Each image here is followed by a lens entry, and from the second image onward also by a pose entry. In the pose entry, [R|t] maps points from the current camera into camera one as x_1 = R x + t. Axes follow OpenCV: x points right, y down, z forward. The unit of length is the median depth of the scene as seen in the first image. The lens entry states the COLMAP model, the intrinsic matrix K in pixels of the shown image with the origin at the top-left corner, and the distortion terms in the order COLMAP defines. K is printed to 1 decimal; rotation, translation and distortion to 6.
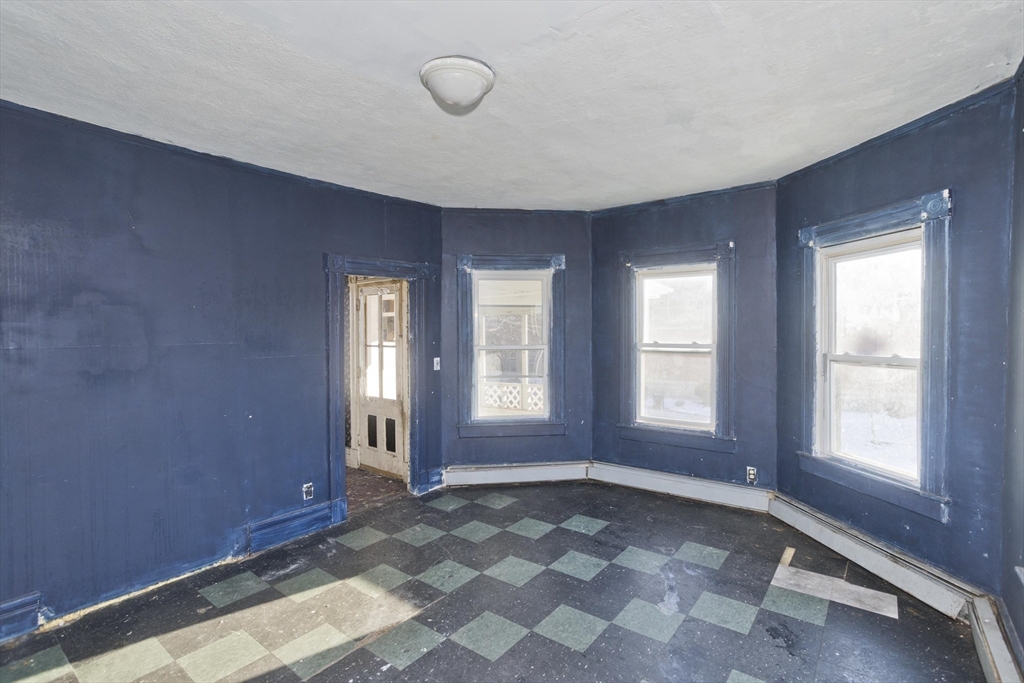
lens RADIAL K [[492.6, 0, 515.8], [0, 492.6, 334.7], [0, 0, 1]] dist [-0.048933, 0.026752]
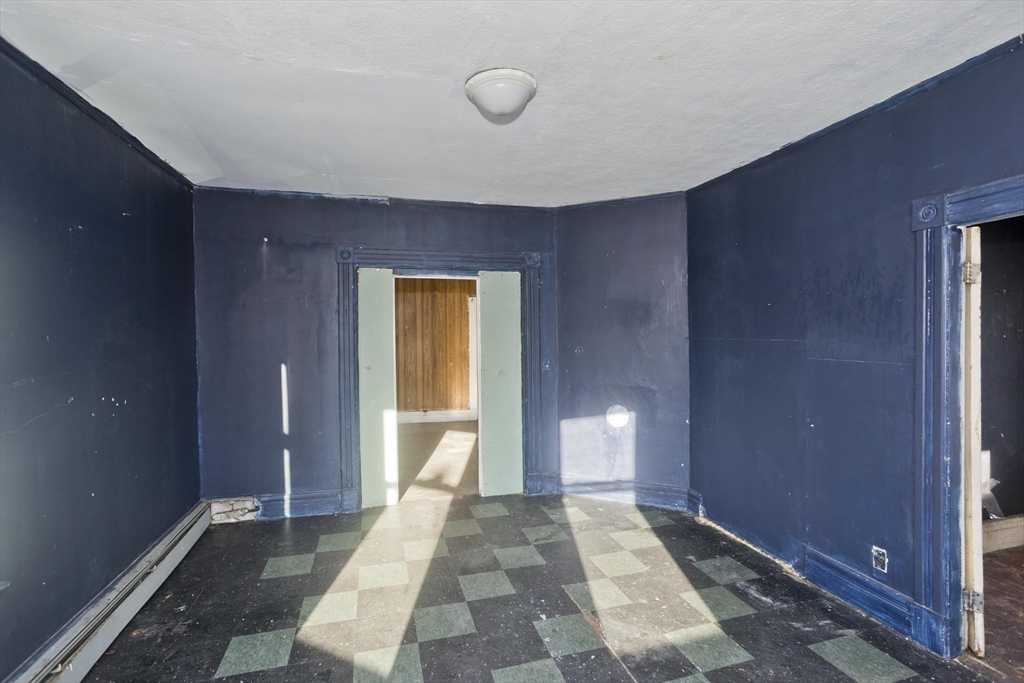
lens RADIAL K [[492.6, 0, 516.6], [0, 492.6, 335.3], [0, 0, 1]] dist [-0.048933, 0.026752]
pose [[-0.596929, 0.019997, -0.802045, 0.512705], [0.005273, 0.999766, 0.021002, -0.015990], [0.802277, 0.008308, -0.596895, 1.198209]]
